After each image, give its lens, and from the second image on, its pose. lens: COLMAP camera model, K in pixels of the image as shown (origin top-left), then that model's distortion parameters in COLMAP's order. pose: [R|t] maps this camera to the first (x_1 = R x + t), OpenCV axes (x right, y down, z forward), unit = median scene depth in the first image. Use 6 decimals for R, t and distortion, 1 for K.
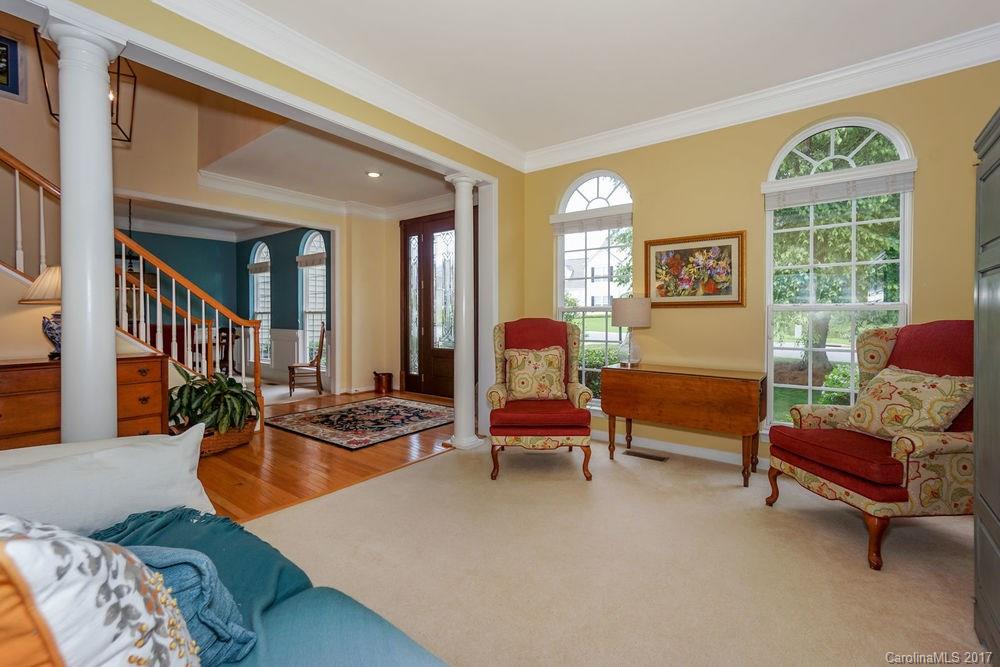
lens RADIAL K [[438.7, 0, 500.9], [0, 438.7, 323.9], [0, 0, 1]] dist [0.000186, 0.001316]
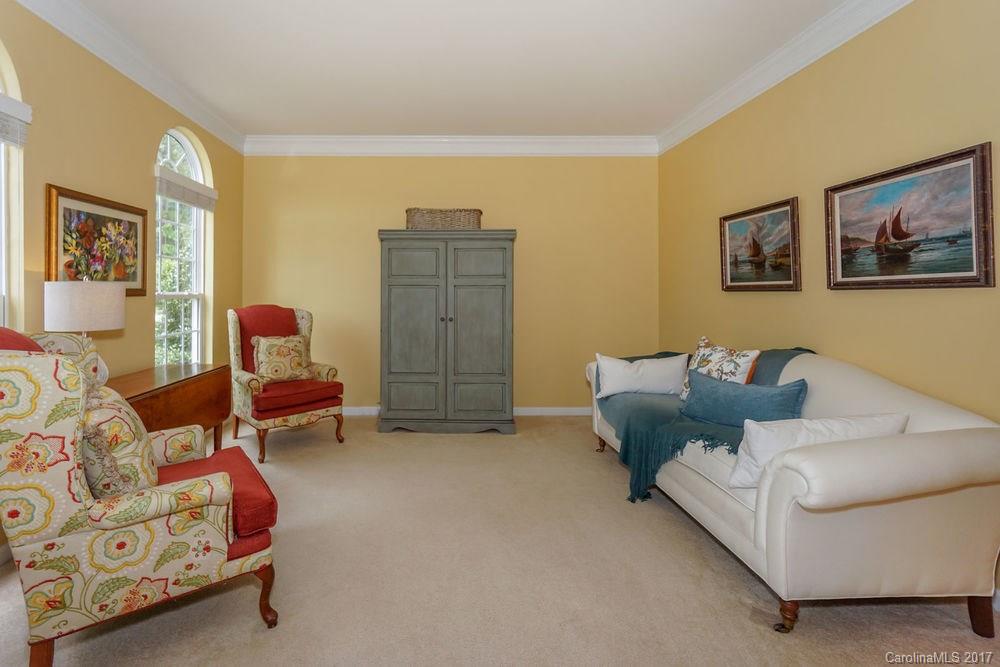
lens RADIAL K [[468.0, 0, 456.1], [0, 468.0, 290.3], [0, 0, 1]] dist [0.000141, 0.001074]
pose [[-0.631964, 0.000467, 0.774998, -0.540073], [0.014606, 0.999829, 0.011308, -0.048765], [-0.774860, 0.018465, -0.631863, 1.044820]]
